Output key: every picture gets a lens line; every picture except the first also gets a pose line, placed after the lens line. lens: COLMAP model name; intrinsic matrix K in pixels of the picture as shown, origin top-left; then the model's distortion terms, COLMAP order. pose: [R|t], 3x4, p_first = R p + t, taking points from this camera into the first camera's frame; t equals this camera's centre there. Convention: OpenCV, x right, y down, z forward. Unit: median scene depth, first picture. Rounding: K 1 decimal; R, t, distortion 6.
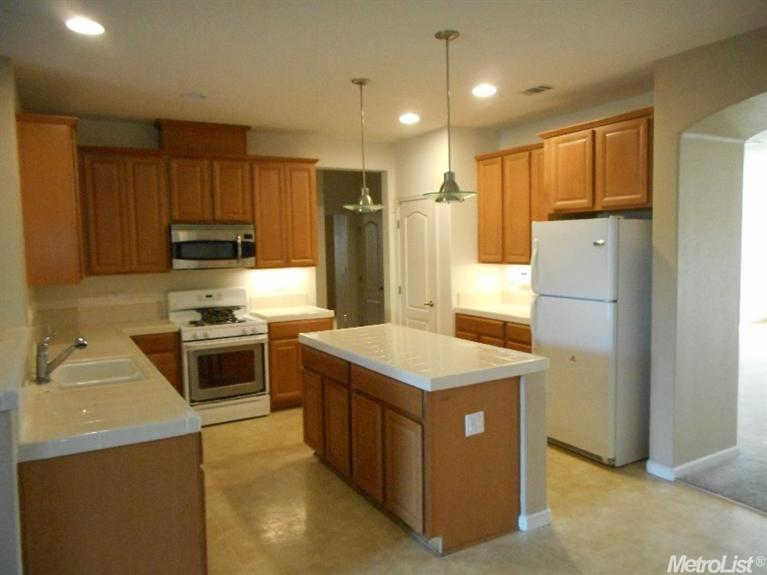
lens RADIAL K [[568.7, 0, 384.6], [0, 568.7, 283.1], [0, 0, 1]] dist [-0.023888, -0.002218]
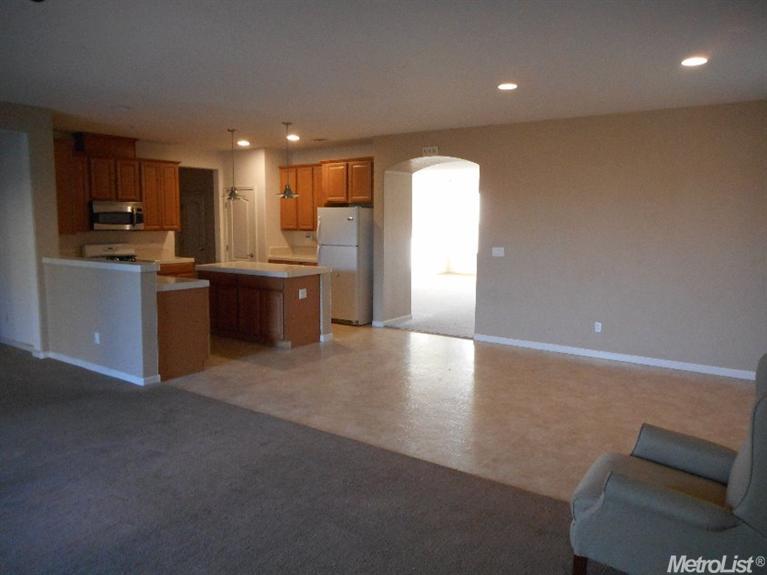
lens RADIAL K [[568.7, 0, 382.0], [0, 568.7, 285.6], [0, 0, 1]] dist [-0.023888, -0.002218]
pose [[0.908102, -0.021939, 0.418175, -0.344304], [0.005539, 0.999169, 0.040391, 0.078931], [-0.418713, -0.034363, 0.907468, -0.831810]]
